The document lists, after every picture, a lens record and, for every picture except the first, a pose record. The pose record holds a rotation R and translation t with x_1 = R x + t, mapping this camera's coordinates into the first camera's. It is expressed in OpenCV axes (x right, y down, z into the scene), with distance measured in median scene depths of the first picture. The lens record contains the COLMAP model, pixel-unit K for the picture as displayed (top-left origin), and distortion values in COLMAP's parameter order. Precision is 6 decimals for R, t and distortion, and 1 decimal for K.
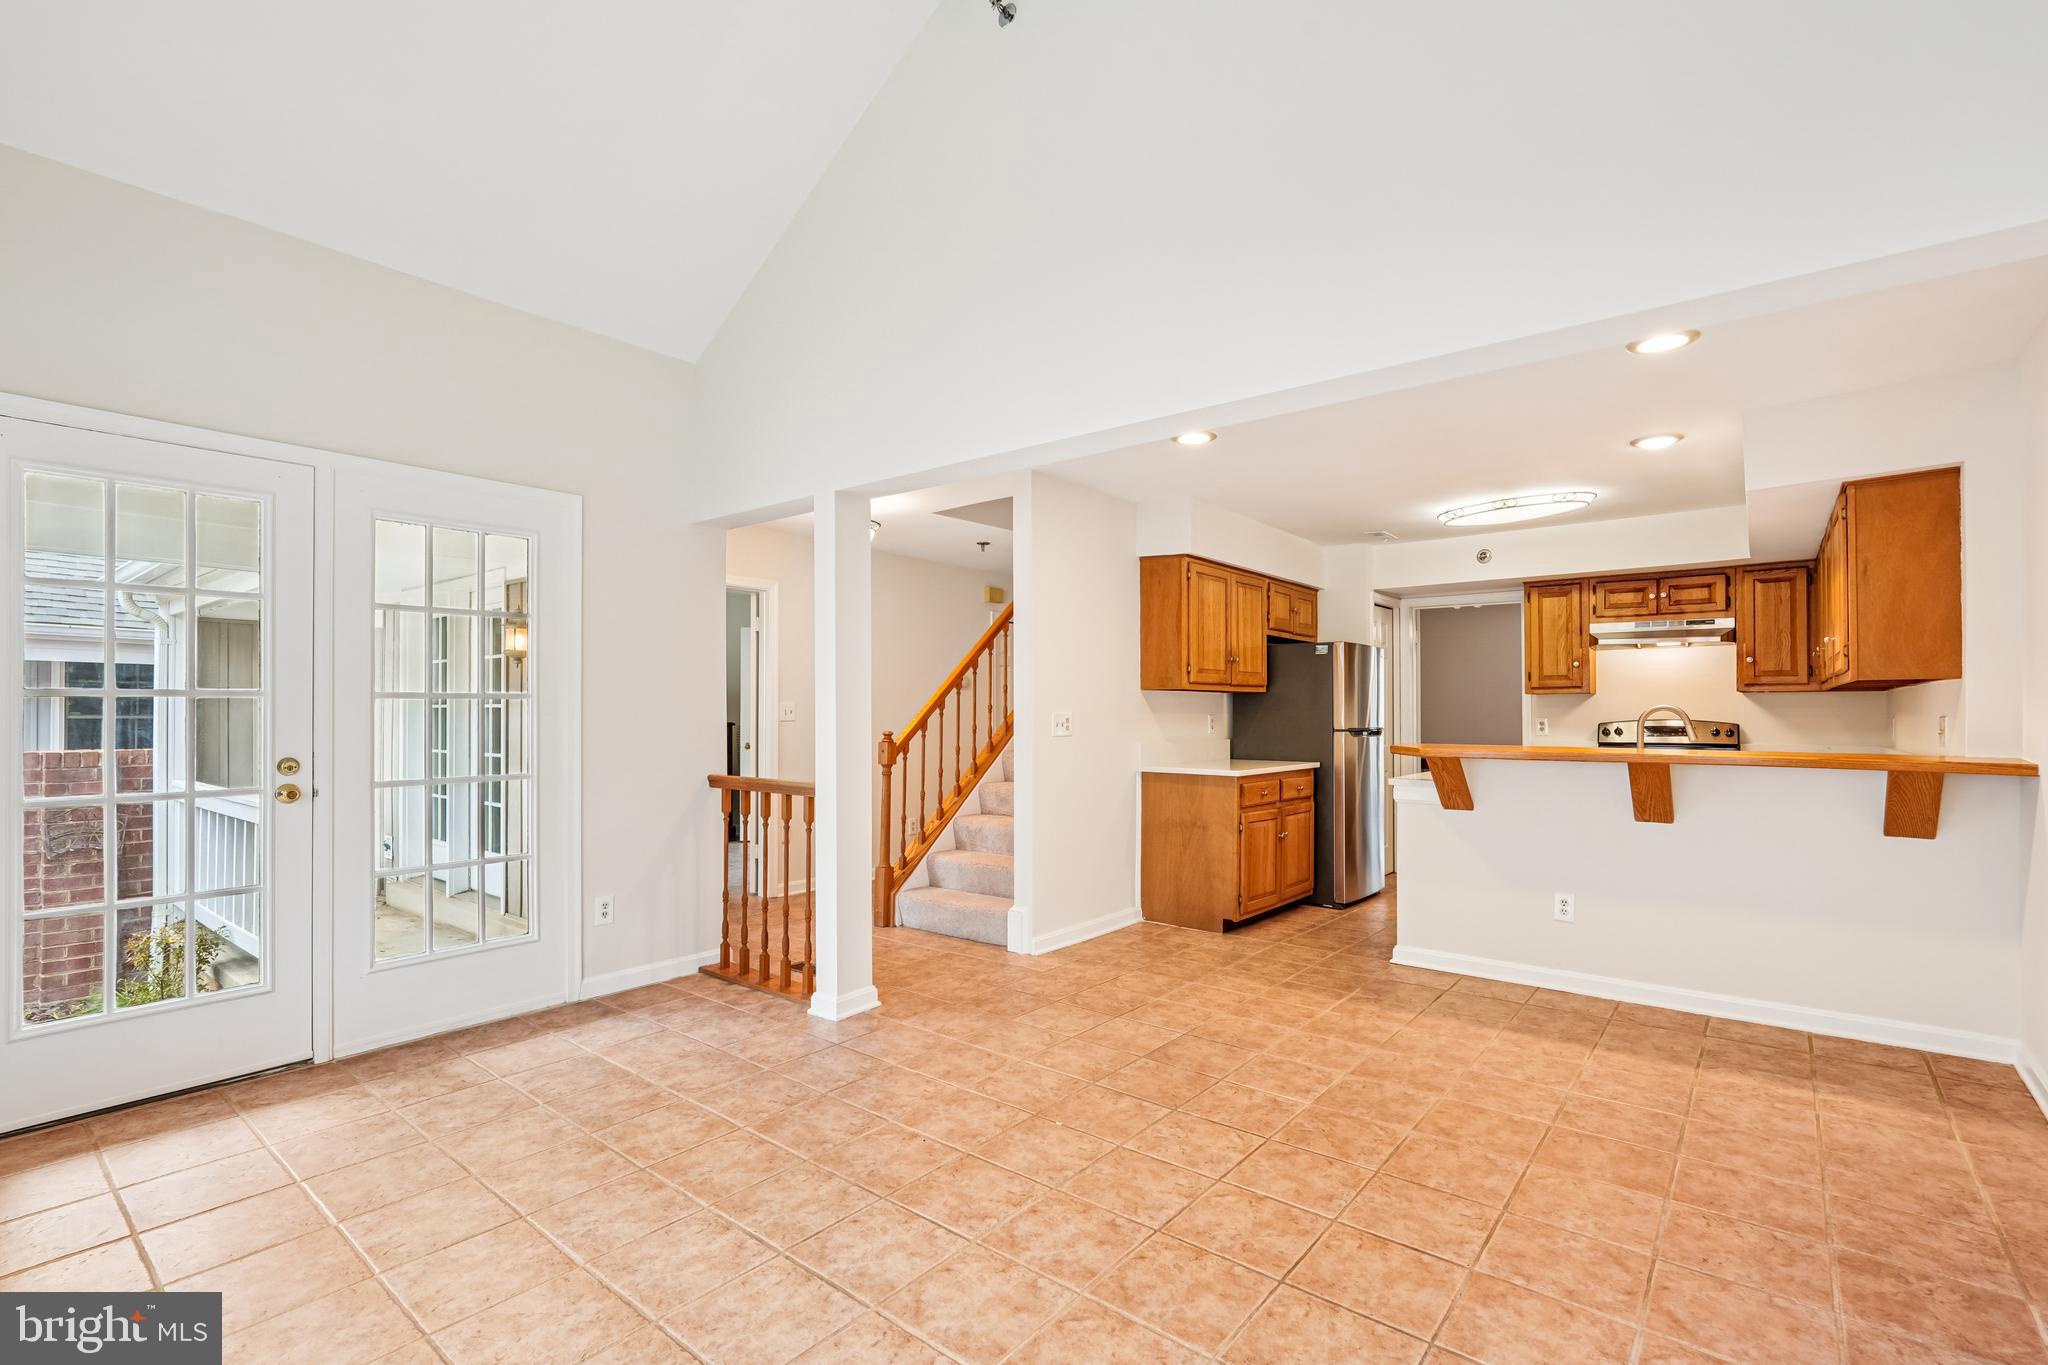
lens RADIAL K [[928.8, 0, 1009.0], [0, 928.8, 696.2], [0, 0, 1]] dist [-0.009332, 0.003572]
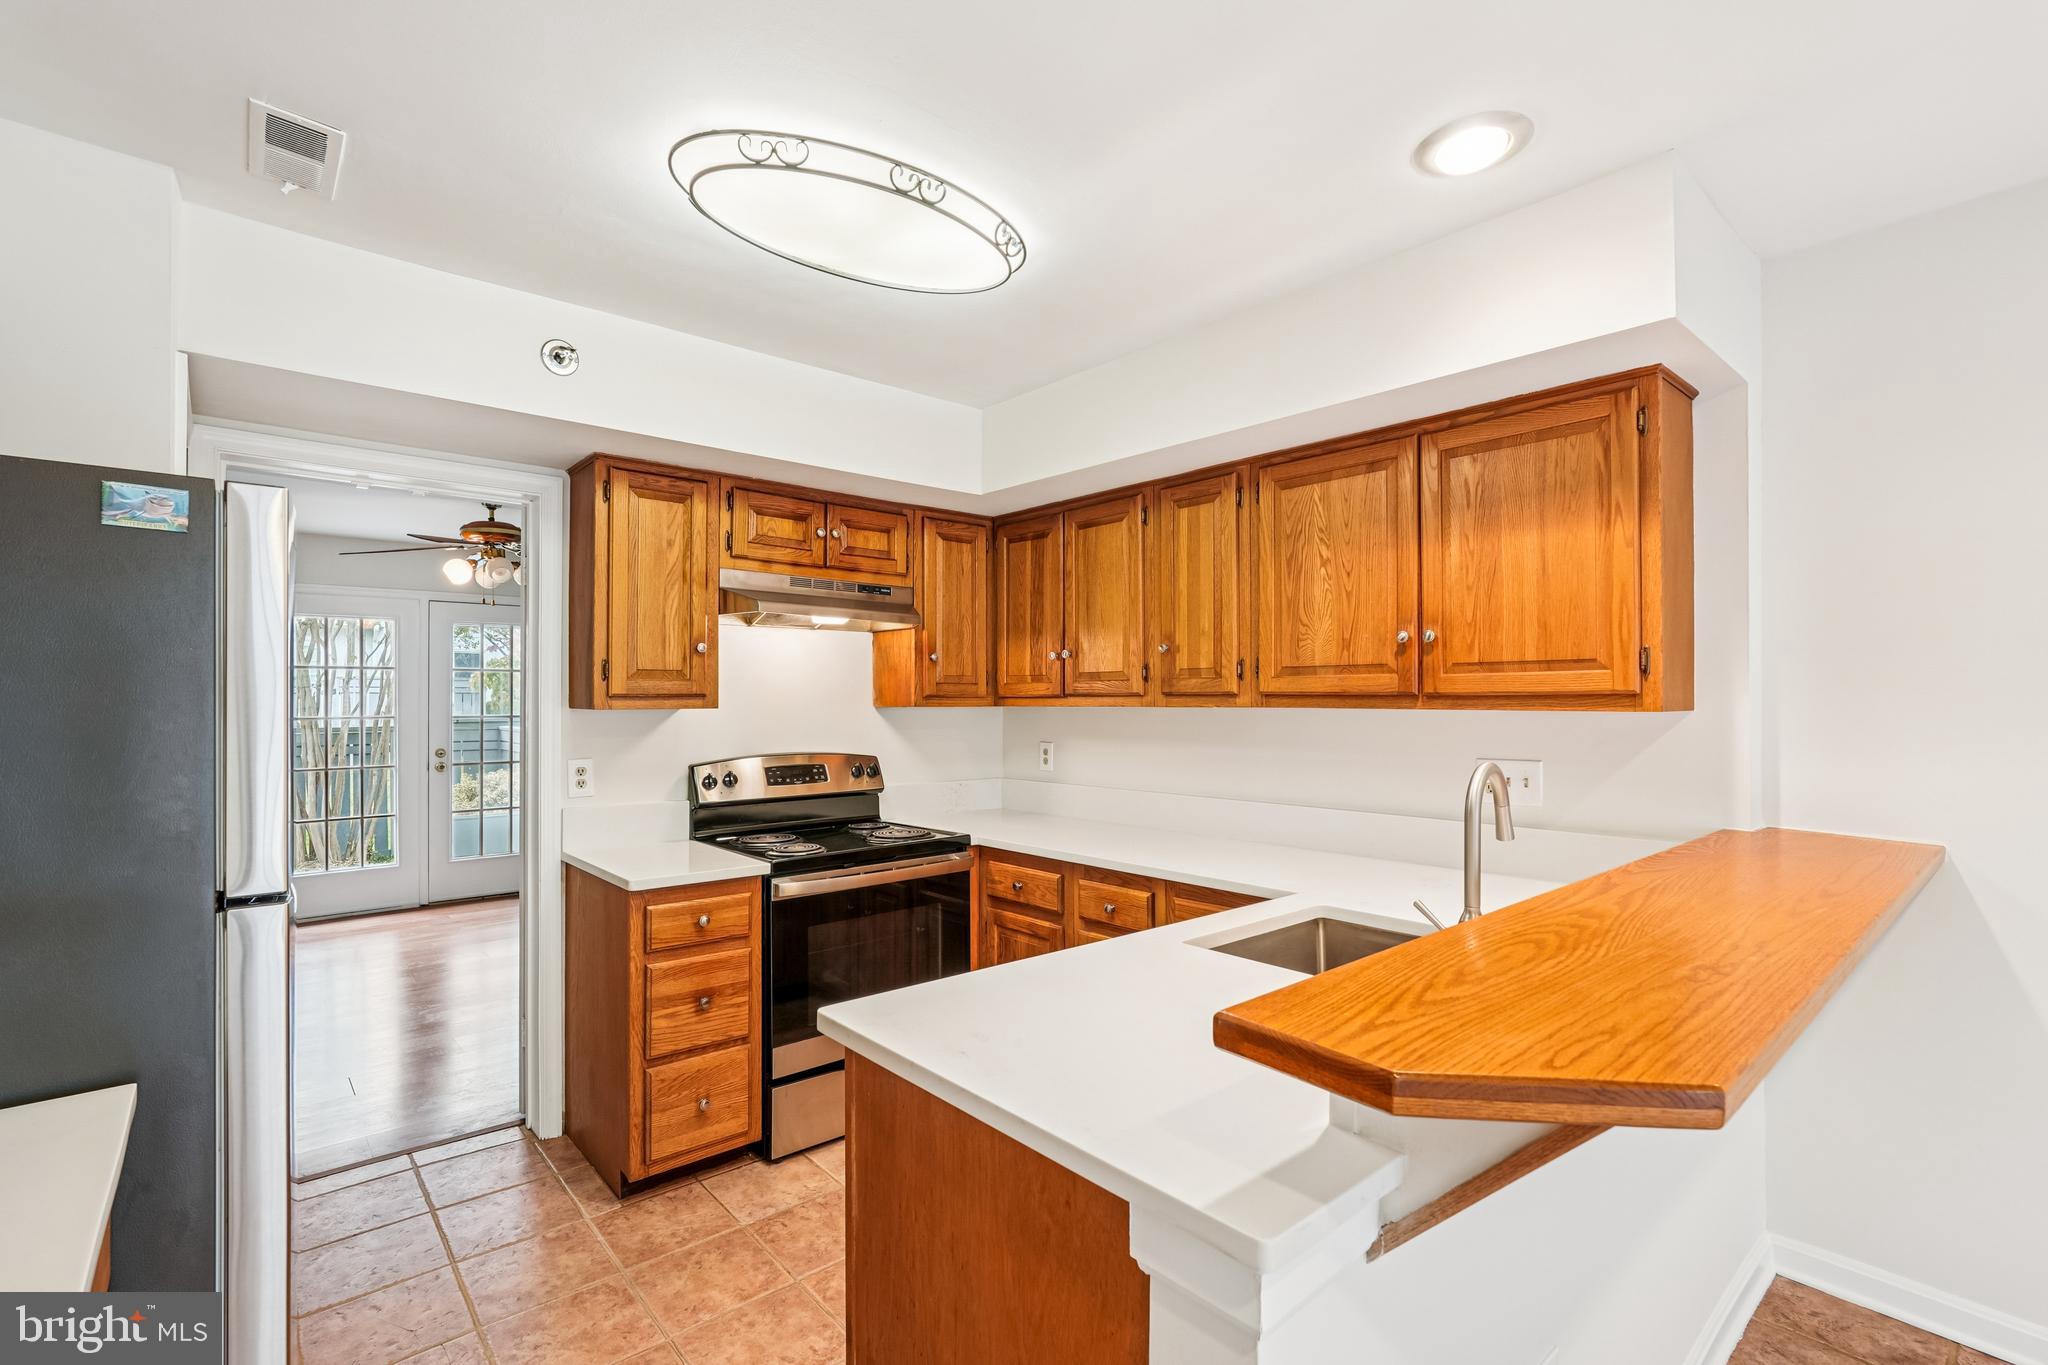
lens RADIAL K [[928.8, 0, 1038.5], [0, 928.8, 692.1], [0, 0, 1]] dist [-0.009332, 0.003572]
pose [[0.154530, 0.008028, 0.987956, 0.181575], [-0.014862, 0.999873, -0.005800, -0.012771], [-0.987876, -0.013786, 0.154629, 0.828312]]
